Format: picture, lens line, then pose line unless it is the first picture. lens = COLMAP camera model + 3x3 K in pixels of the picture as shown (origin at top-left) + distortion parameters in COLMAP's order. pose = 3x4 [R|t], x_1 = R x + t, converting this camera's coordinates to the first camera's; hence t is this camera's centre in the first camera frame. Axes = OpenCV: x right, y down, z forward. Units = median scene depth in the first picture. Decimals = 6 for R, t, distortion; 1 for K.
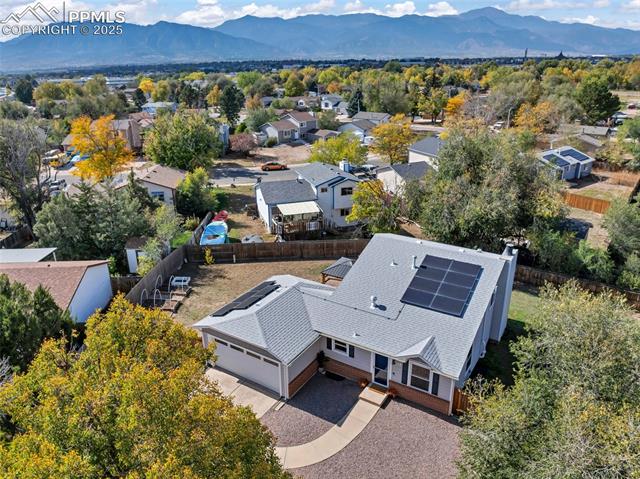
lens RADIAL K [[454.4, 0, 317.5], [0, 454.4, 238.5], [0, 0, 1]] dist [-0.032735, 0.005586]
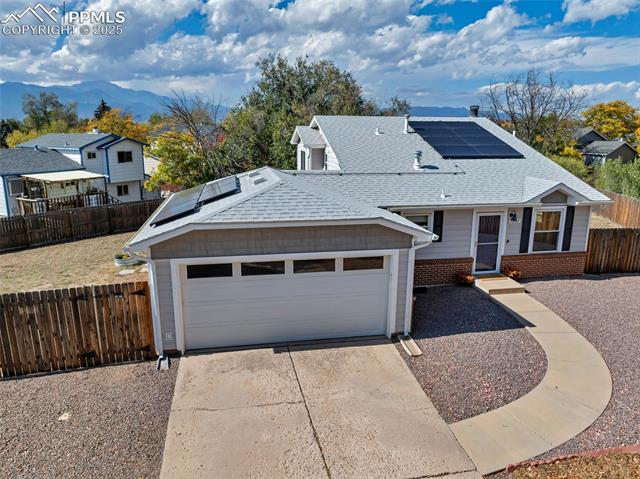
lens RADIAL K [[466.9, 0, 321.7], [0, 466.9, 220.4], [0, 0, 1]] dist [-0.045211, 0.000624]
pose [[0.730463, -0.113528, 0.673451, -0.401054], [0.230543, 0.969194, -0.086676, 0.237572], [-0.642864, 0.218573, 0.734133, 0.614138]]
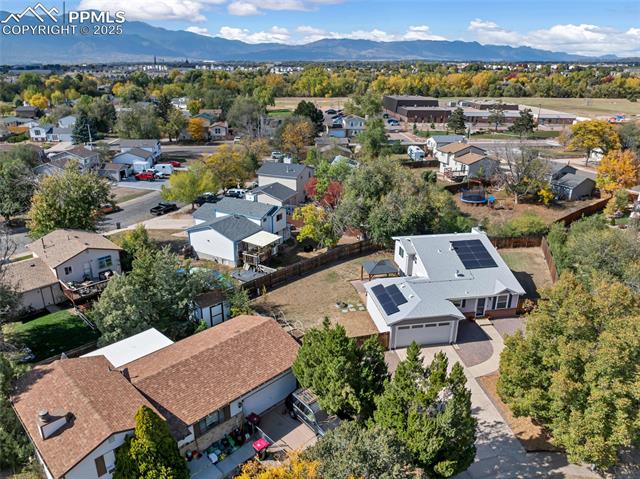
lens RADIAL K [[454.4, 0, 317.5], [0, 454.4, 238.5], [0, 0, 1]] dist [-0.032735, 0.005586]
pose [[0.745900, -0.220582, 0.628472, -1.252521], [0.229807, 0.970857, 0.068007, -0.212229], [-0.625157, 0.093701, 0.774854, 0.007638]]
